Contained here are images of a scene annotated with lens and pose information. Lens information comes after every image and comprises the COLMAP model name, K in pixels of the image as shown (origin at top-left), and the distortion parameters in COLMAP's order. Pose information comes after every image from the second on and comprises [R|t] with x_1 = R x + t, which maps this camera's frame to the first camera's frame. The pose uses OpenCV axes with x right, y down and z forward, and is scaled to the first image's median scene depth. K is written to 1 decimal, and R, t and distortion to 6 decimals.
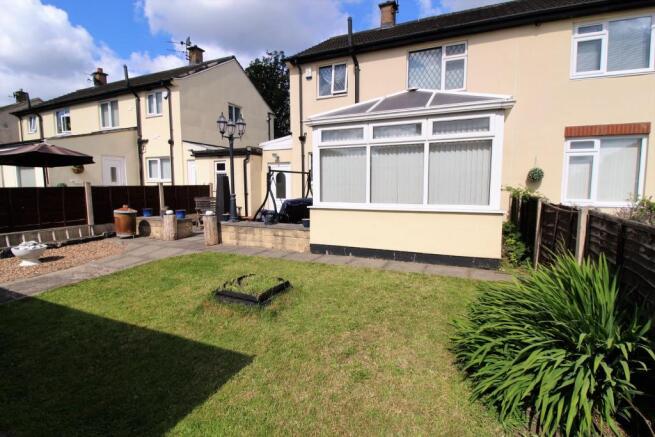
lens RADIAL K [[311.7, 0, 329.8], [0, 311.7, 214.0], [0, 0, 1]] dist [-0.010479, -0.005855]
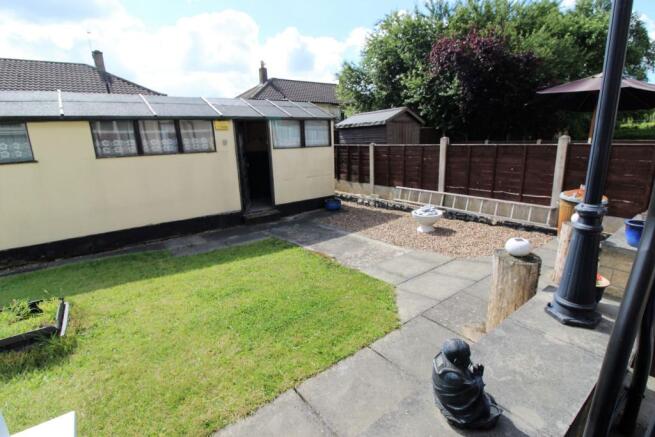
lens RADIAL K [[311.7, 0, 331.5], [0, 311.7, 216.9], [0, 0, 1]] dist [-0.010479, -0.005855]
pose [[-0.472035, 0.240586, -0.848116, -0.052812], [-0.049530, 0.953285, 0.297985, -0.117076], [0.880187, 0.182666, -0.438068, 0.972096]]
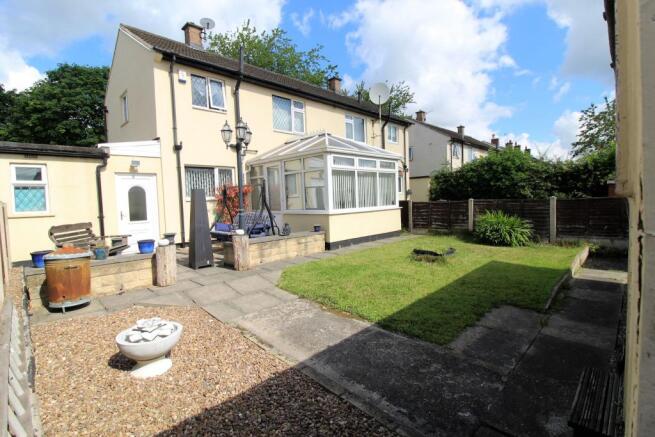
lens RADIAL K [[311.7, 0, 329.5], [0, 311.7, 217.5], [0, 0, 1]] dist [-0.010479, -0.005855]
pose [[0.349176, -0.064353, 0.934845, -1.103721], [0.117140, 0.992811, 0.024591, -0.034852], [-0.929706, 0.100921, 0.354204, 0.479634]]
